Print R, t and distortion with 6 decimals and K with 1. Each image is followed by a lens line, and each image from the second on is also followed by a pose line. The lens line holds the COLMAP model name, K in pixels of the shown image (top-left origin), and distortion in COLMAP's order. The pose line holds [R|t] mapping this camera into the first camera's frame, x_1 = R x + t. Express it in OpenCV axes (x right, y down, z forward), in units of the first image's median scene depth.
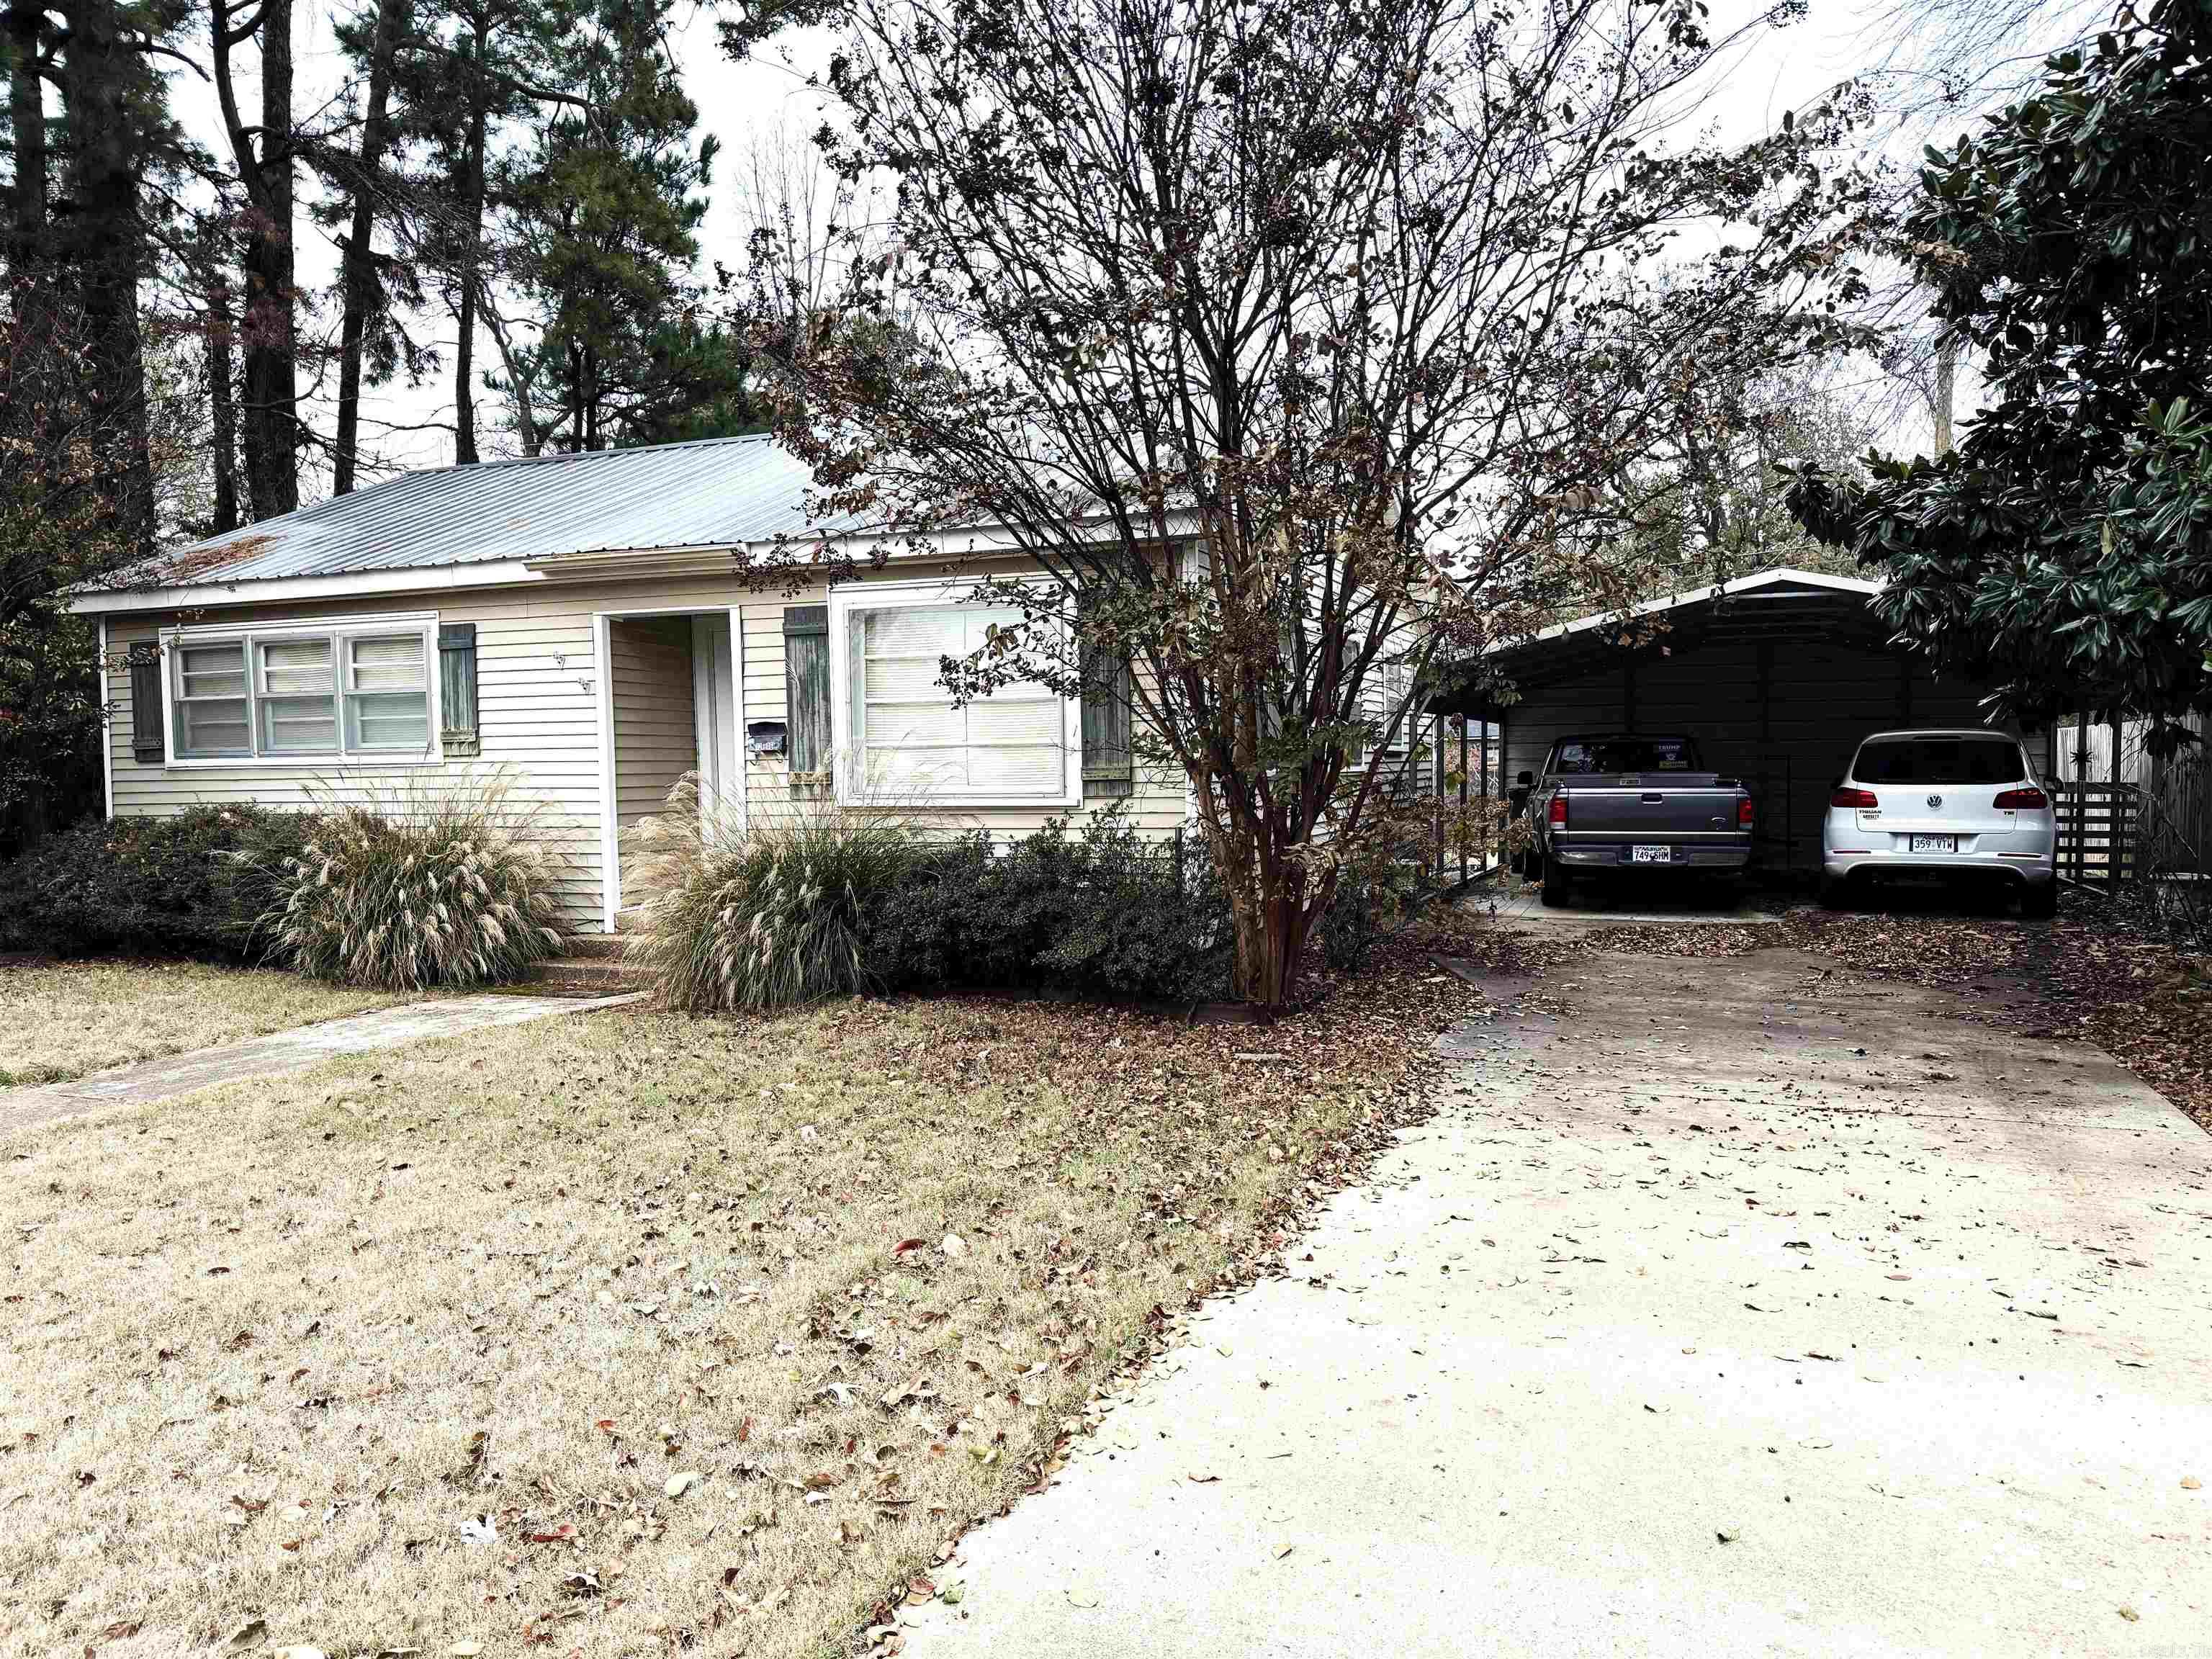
lens RADIAL K [[1550.4, 0, 1112.7], [0, 1550.4, 843.1], [0, 0, 1]] dist [0.085005, -0.112769]
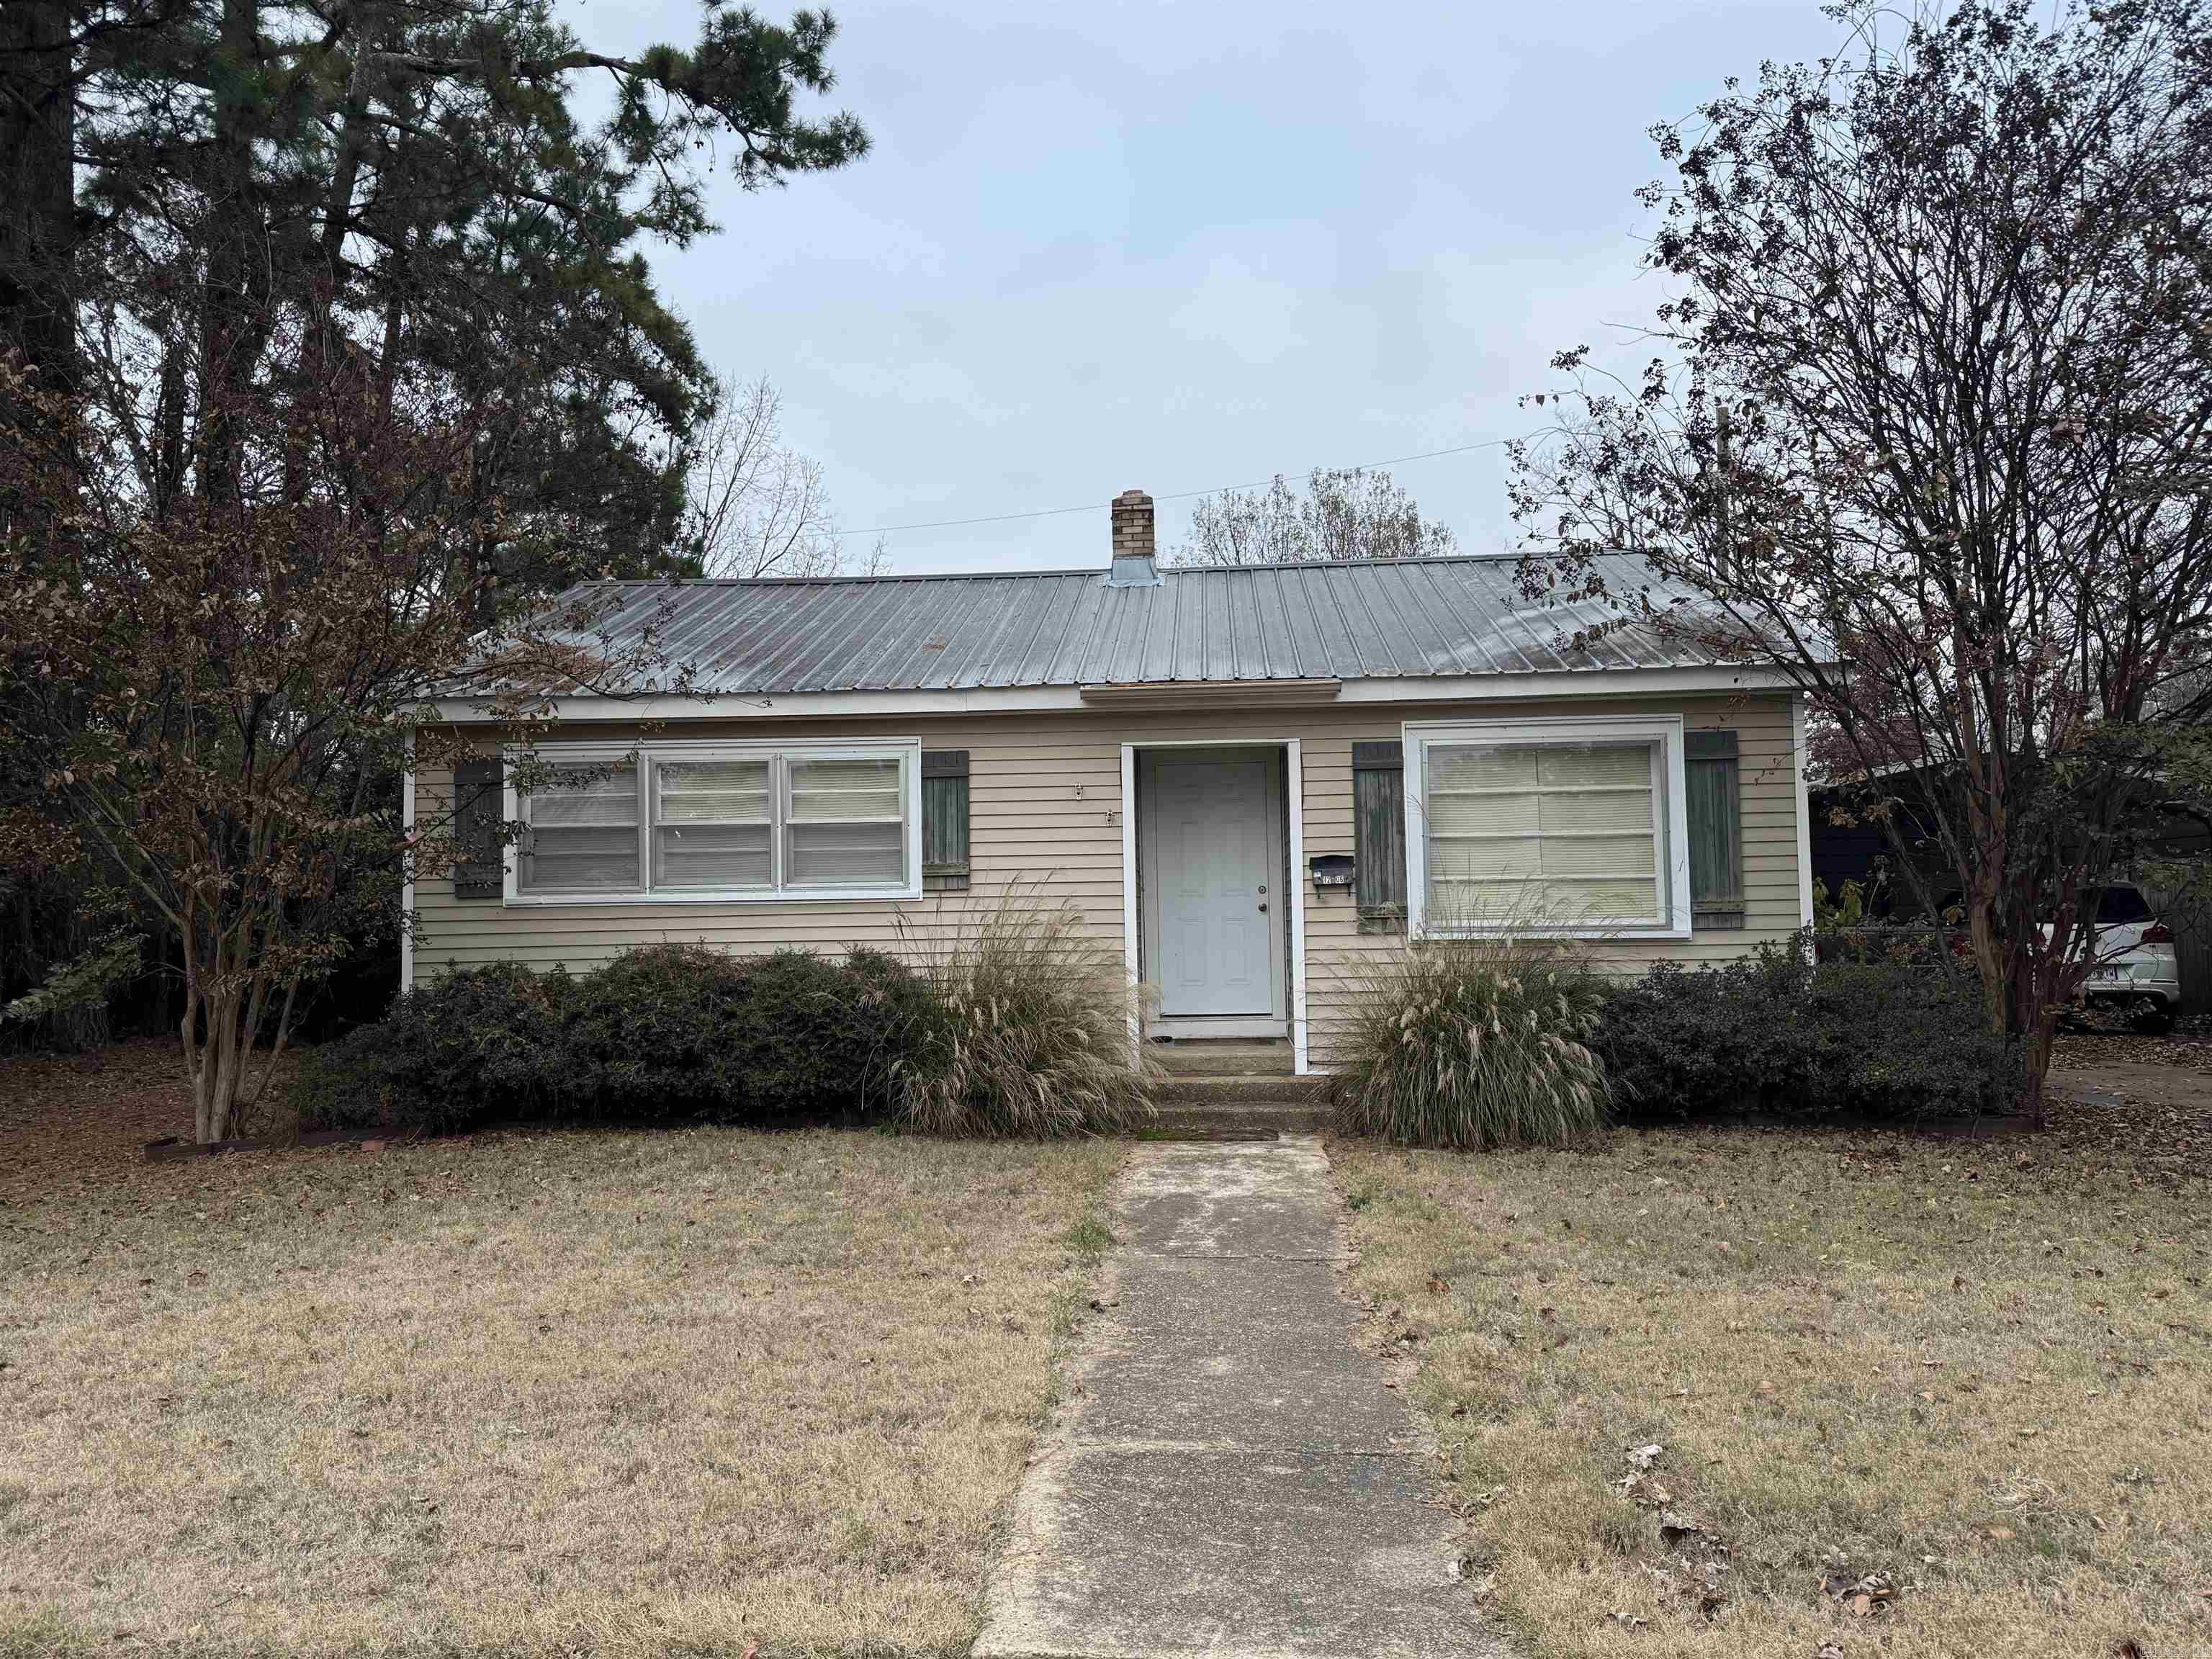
lens RADIAL K [[1550.4, 0, 1112.7], [0, 1550.4, 843.1], [0, 0, 1]] dist [0.085005, -0.112769]
pose [[0.962081, 0.012078, 0.272496, -0.680693], [0.014044, 0.995501, -0.093708, 0.005378], [-0.272402, 0.093982, 0.957583, 0.097317]]
